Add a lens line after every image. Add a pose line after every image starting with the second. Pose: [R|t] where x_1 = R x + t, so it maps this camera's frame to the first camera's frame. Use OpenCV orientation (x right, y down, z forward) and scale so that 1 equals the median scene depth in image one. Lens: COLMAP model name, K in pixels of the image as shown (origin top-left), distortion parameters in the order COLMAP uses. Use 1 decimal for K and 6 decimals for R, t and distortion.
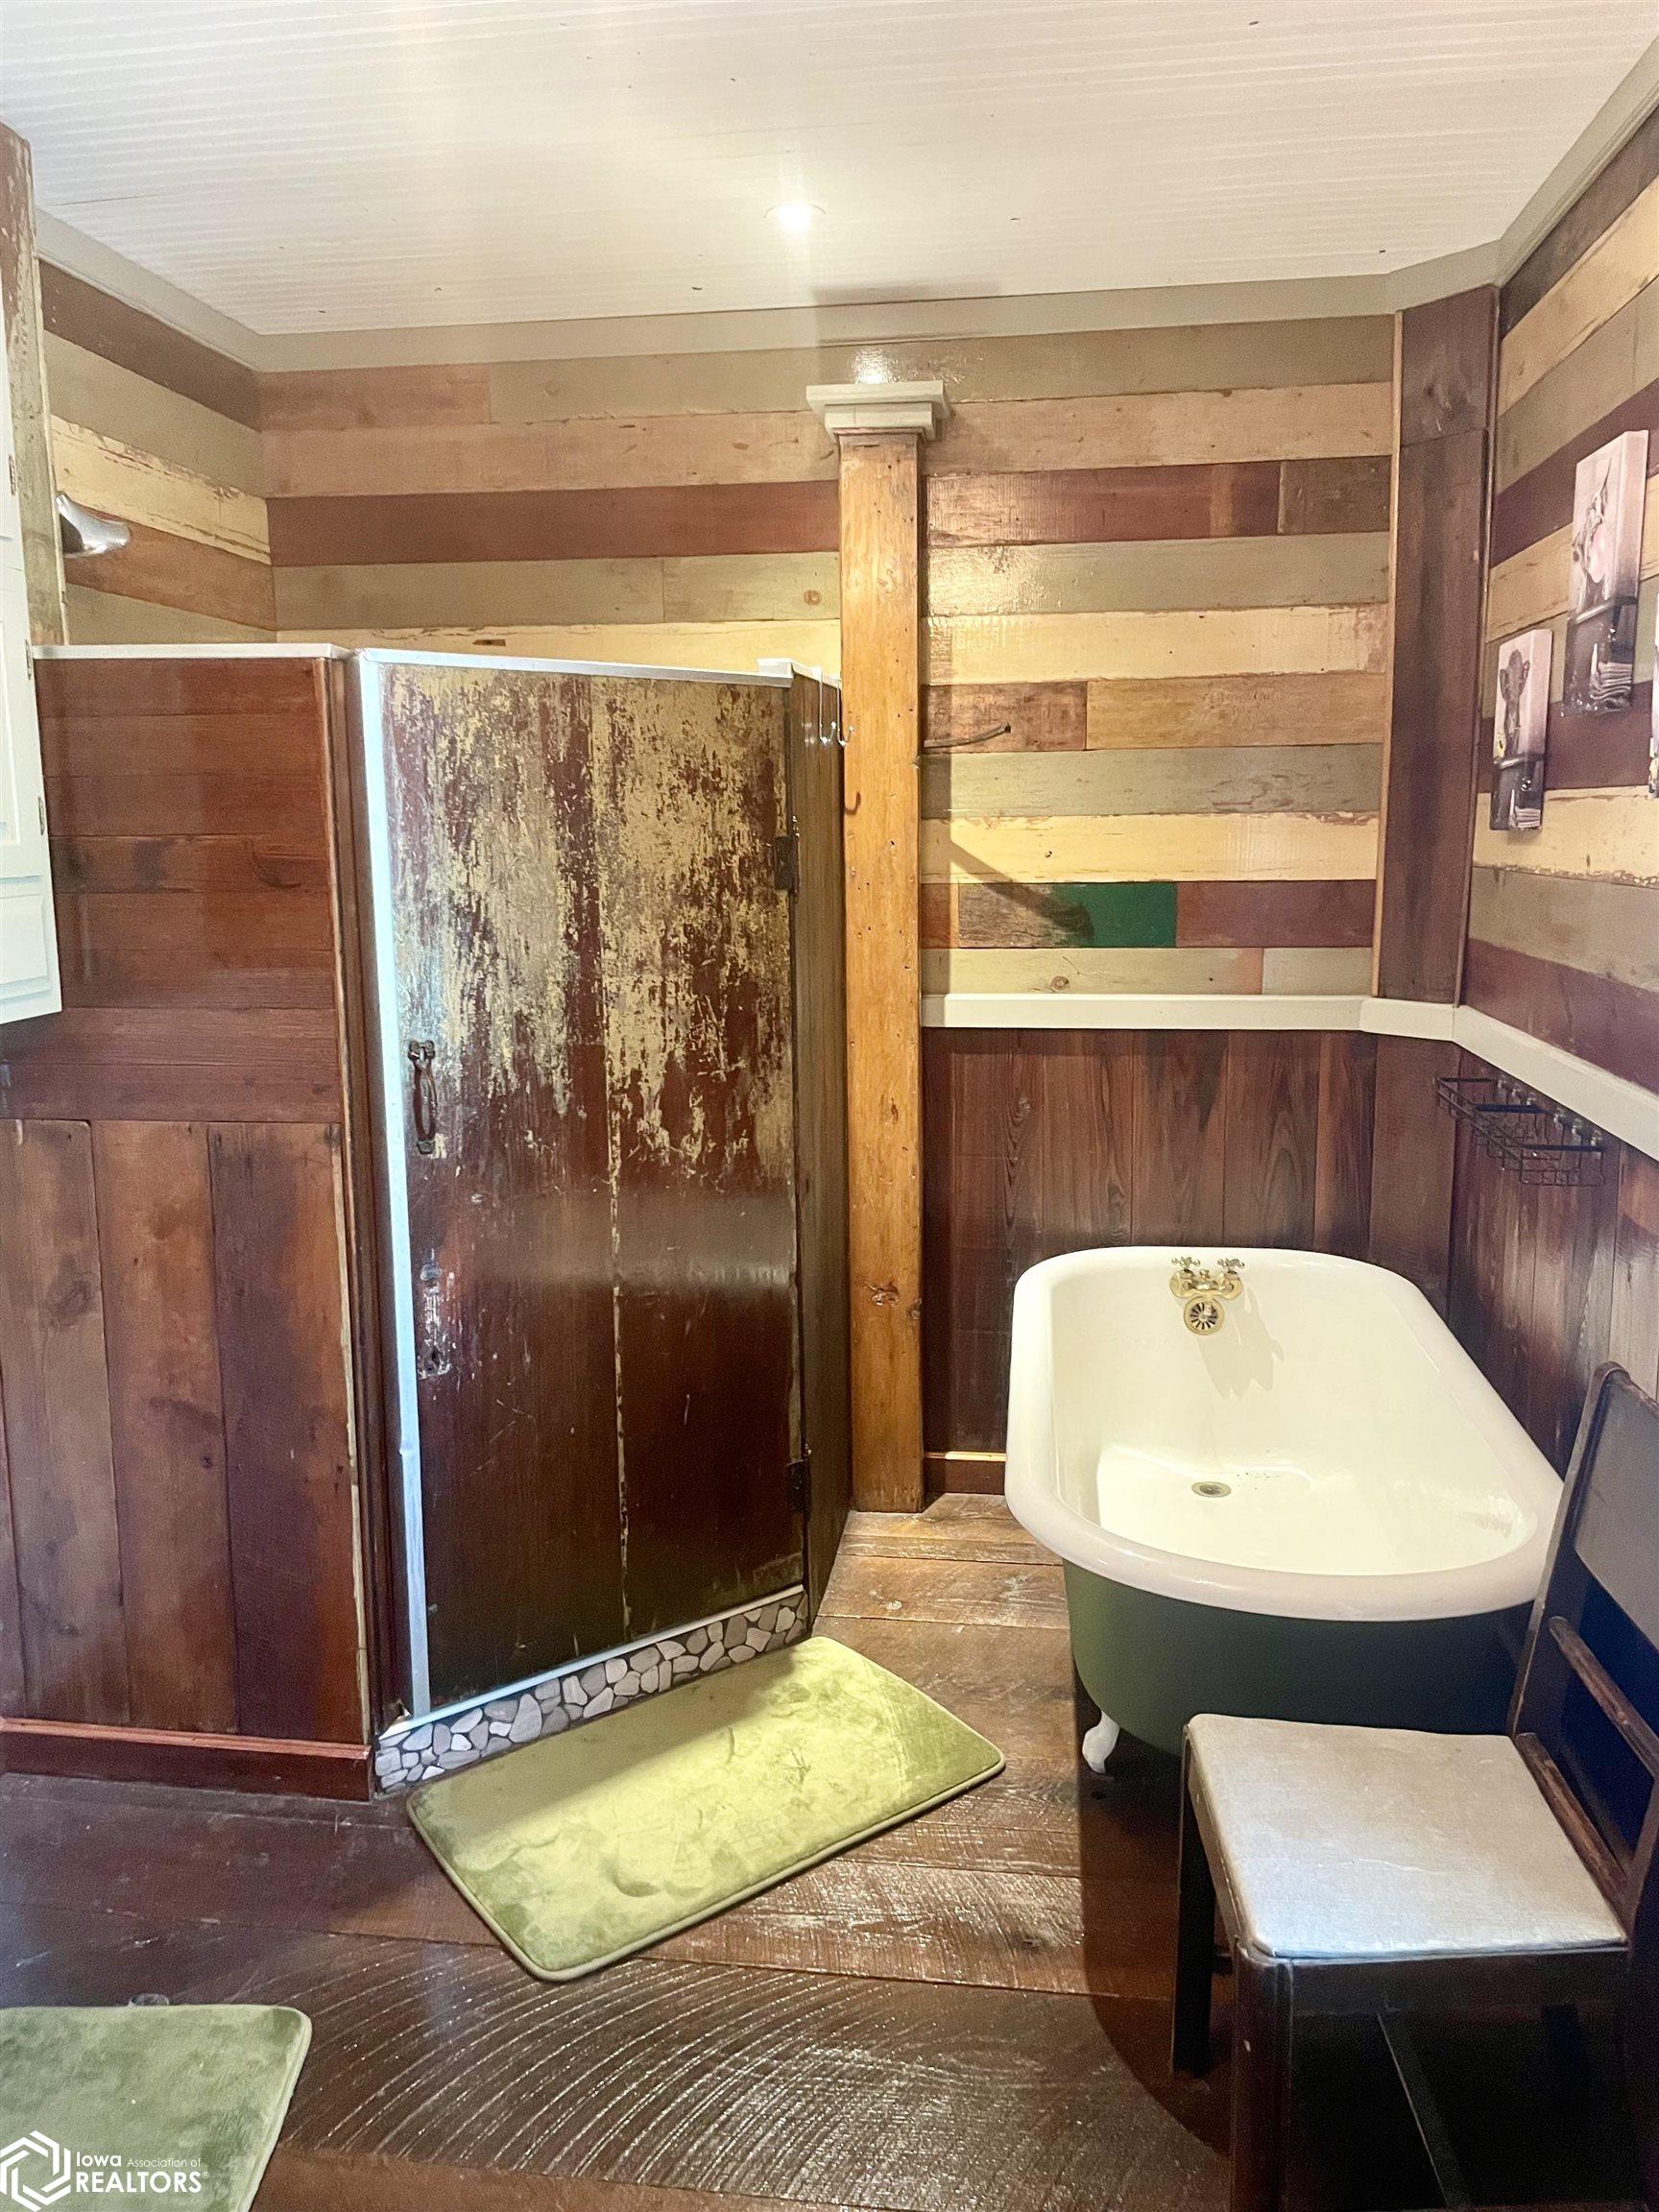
lens RADIAL K [[1659.9, 0, 833.7], [0, 1659.9, 1086.8], [0, 0, 1]] dist [0.088917, -0.122828]
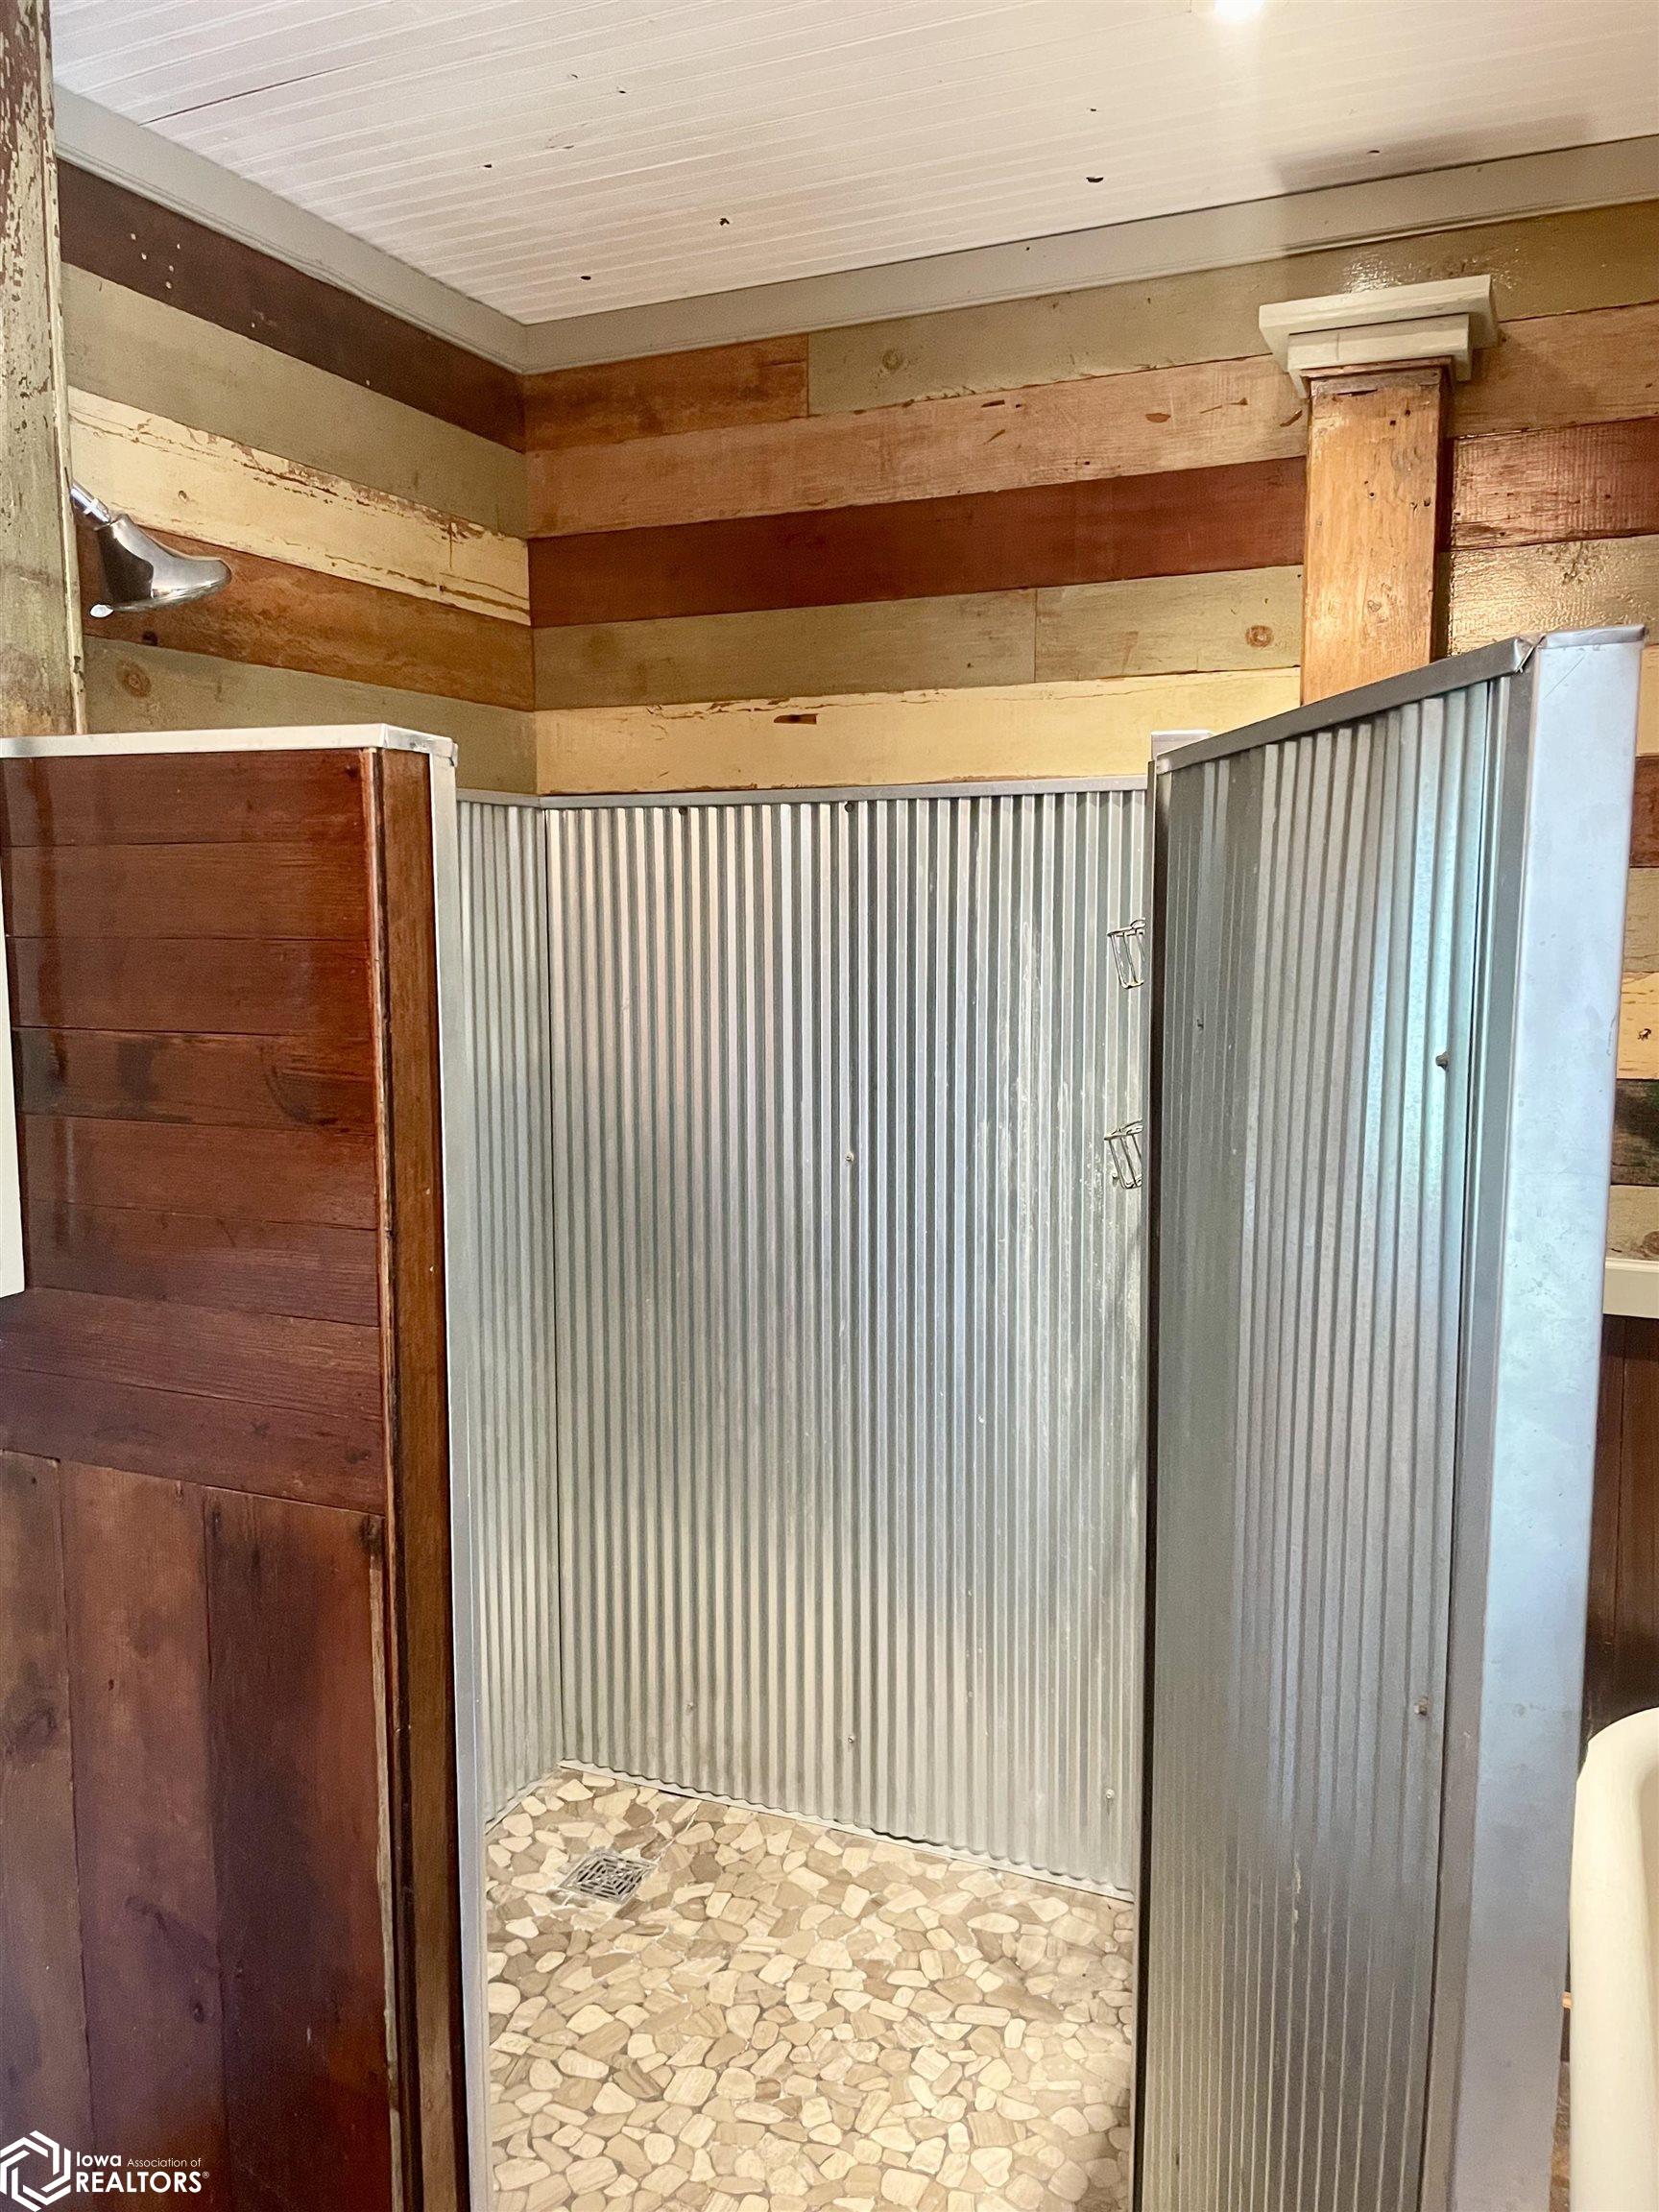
lens RADIAL K [[1659.9, 0, 833.7], [0, 1659.9, 1086.8], [0, 0, 1]] dist [0.088917, -0.122828]
pose [[0.961816, 0.036708, -0.271225, 0.012144], [-0.048335, 0.998171, -0.036310, -0.087675], [0.269396, 0.048033, 0.961831, 0.344321]]
